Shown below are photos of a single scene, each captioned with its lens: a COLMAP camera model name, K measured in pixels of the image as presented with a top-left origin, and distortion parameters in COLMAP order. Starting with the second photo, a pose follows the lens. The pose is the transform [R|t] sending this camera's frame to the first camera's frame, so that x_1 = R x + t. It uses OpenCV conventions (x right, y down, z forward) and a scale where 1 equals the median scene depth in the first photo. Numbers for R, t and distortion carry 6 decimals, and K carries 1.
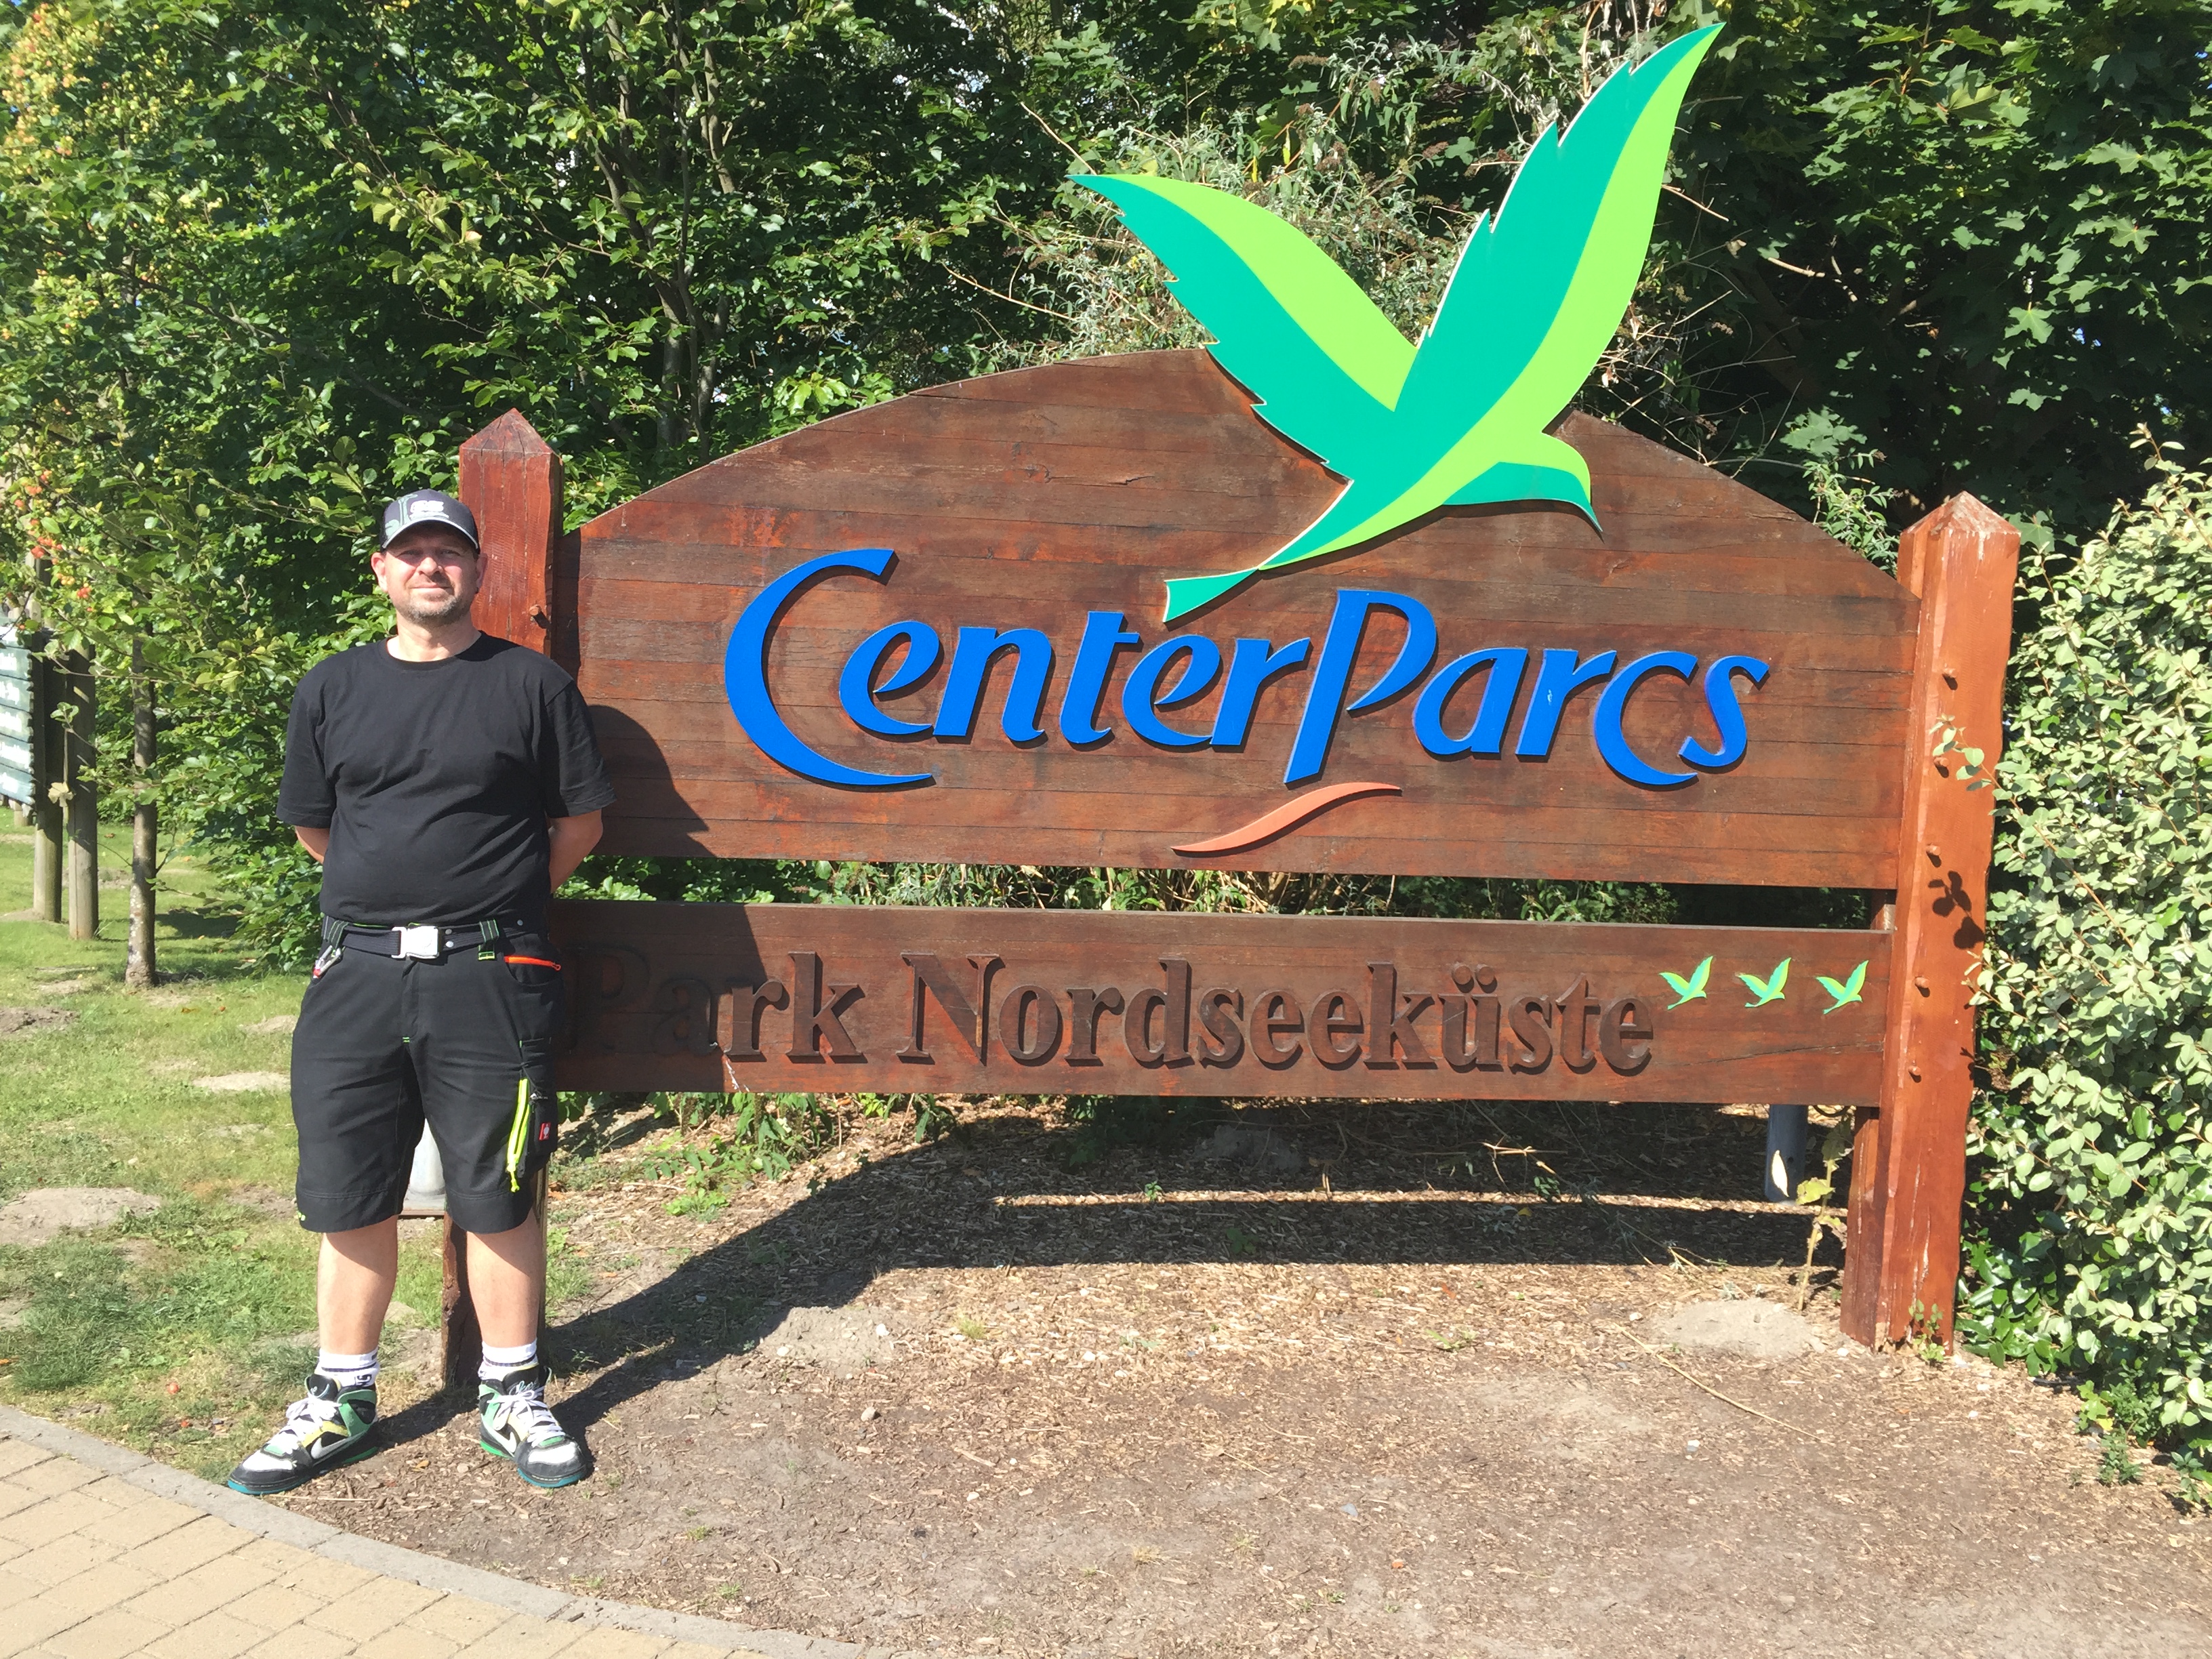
lens RADIAL K [[1889.7, 0, 1099.2], [0, 1889.7, 843.1], [0, 0, 1]] dist [0.016135, -0.039515]
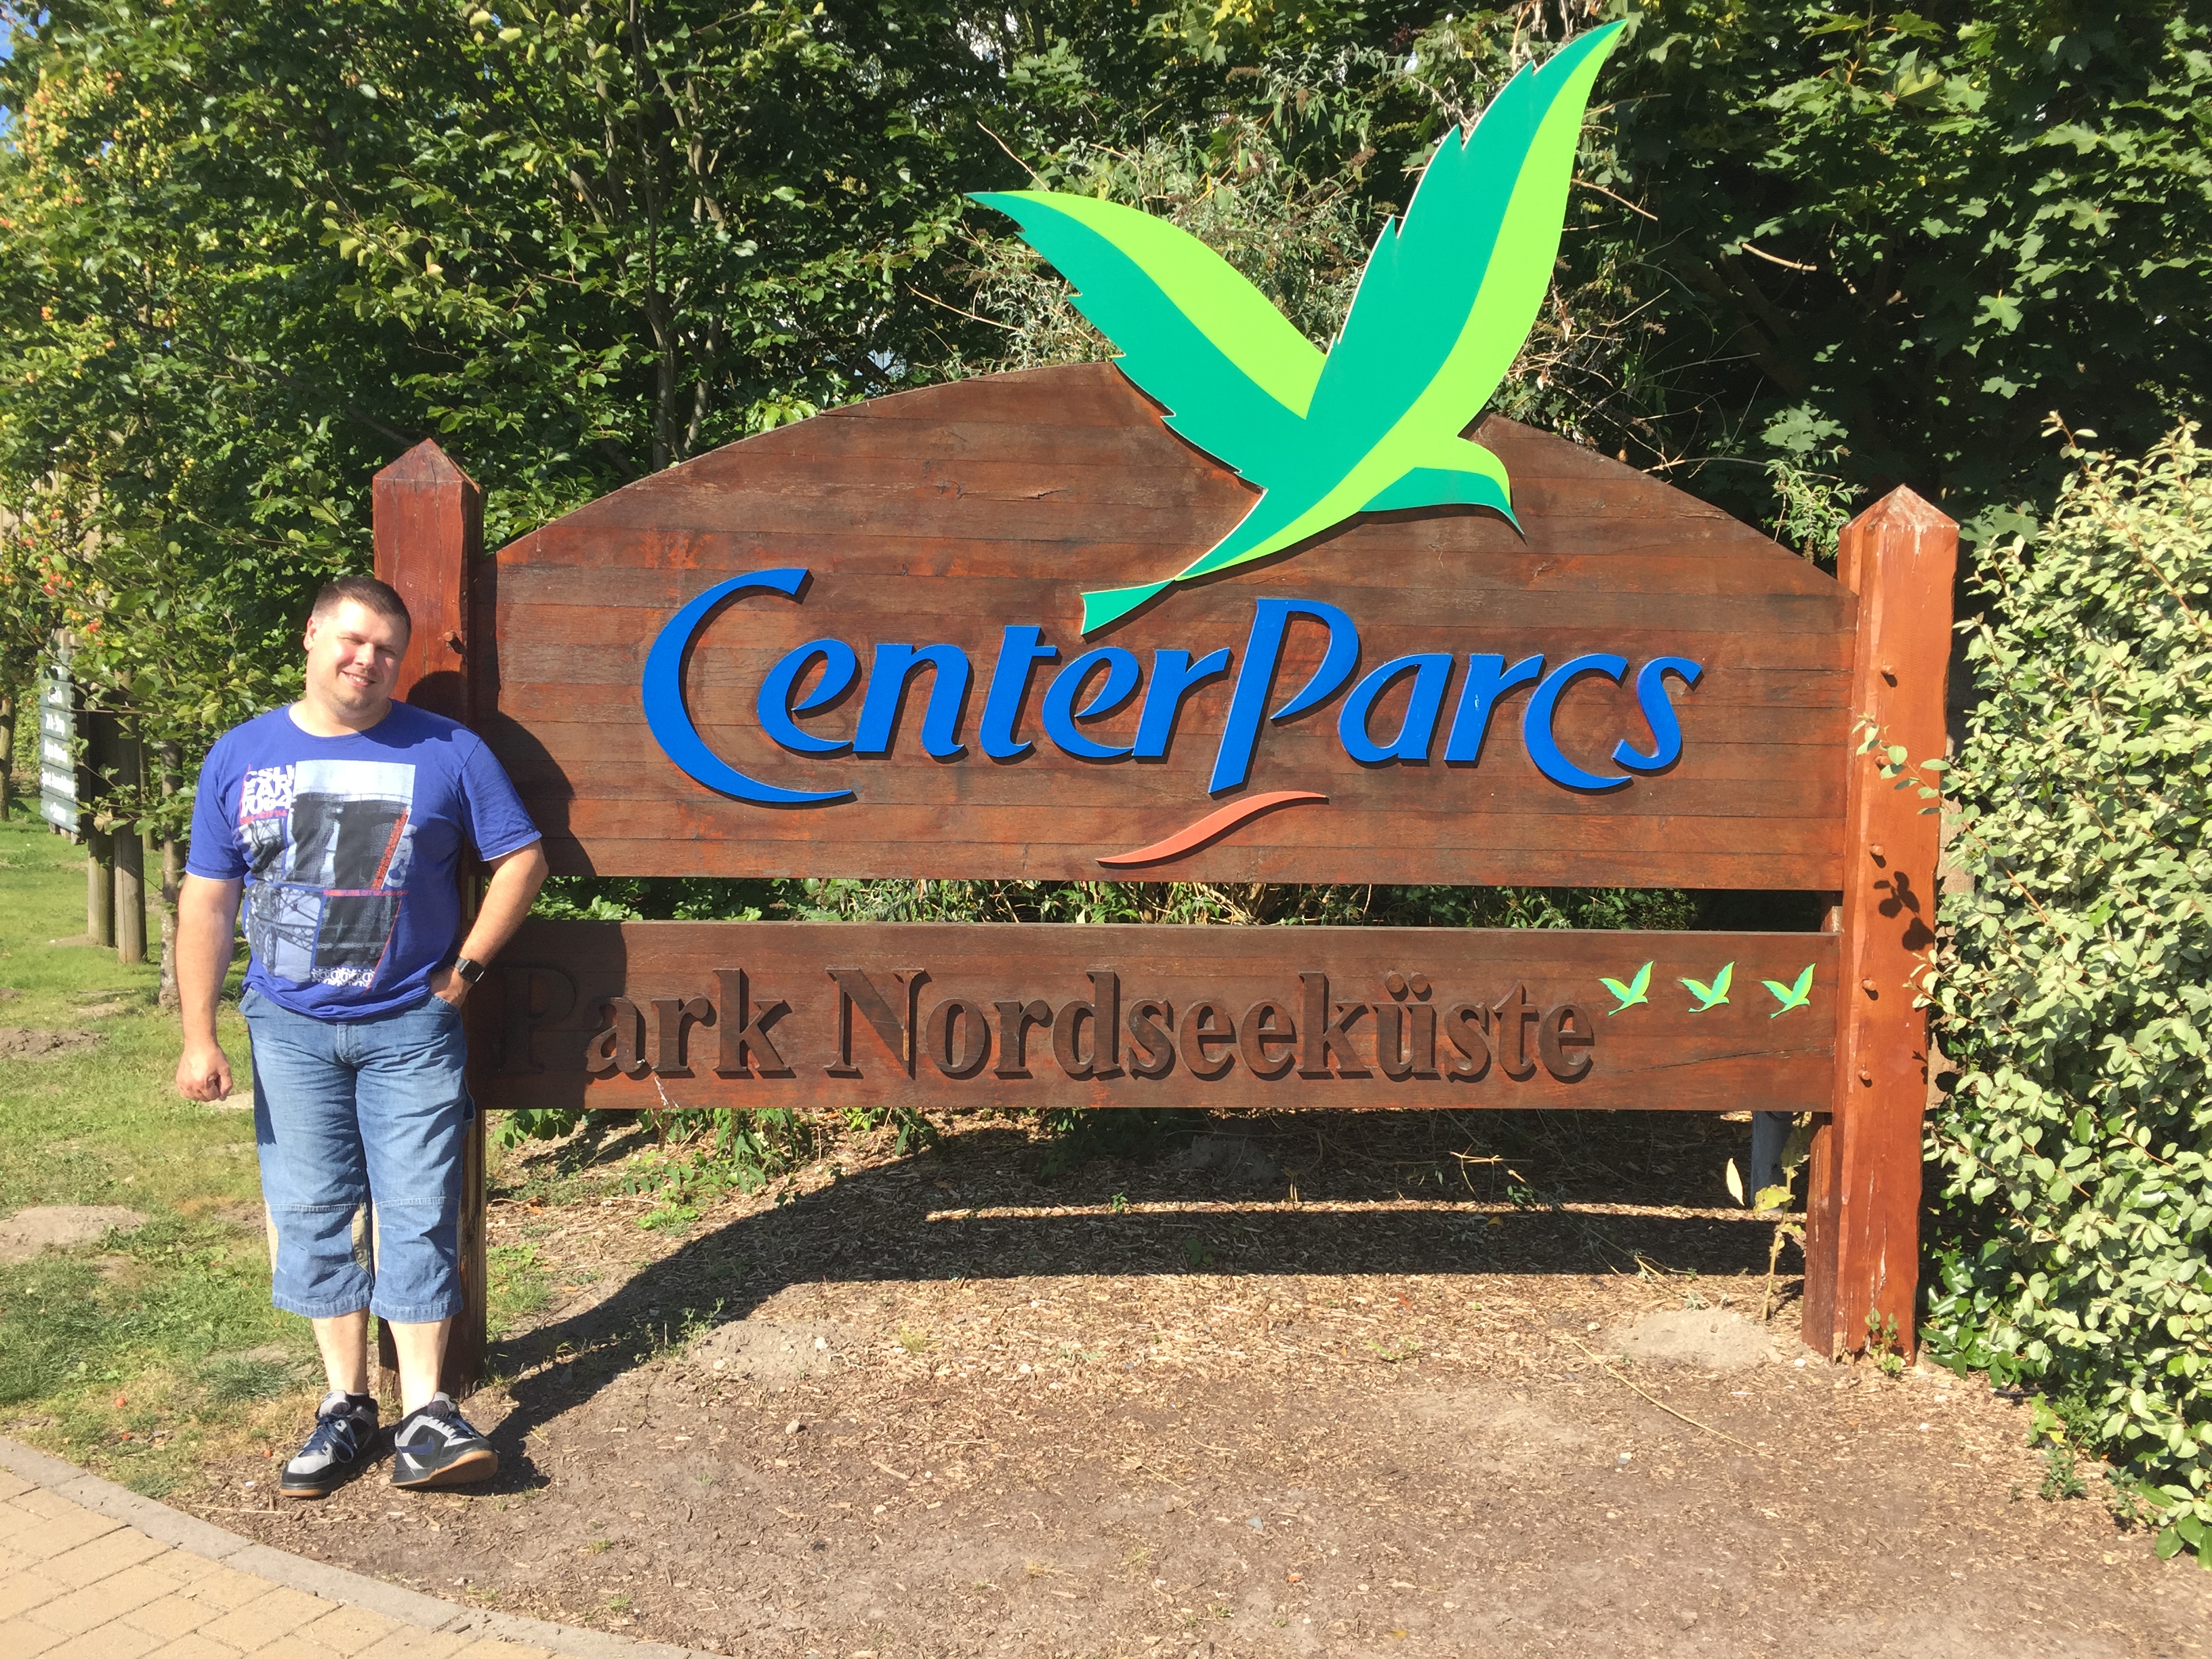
lens RADIAL K [[1889.7, 0, 1165.2], [0, 1889.7, 835.2], [0, 0, 1]] dist [0.016135, -0.039515]
pose [[0.998770, -0.015647, -0.047057, 0.118606], [0.015230, 0.999842, -0.009199, -0.000717], [0.047193, 0.008471, 0.998850, 0.001270]]
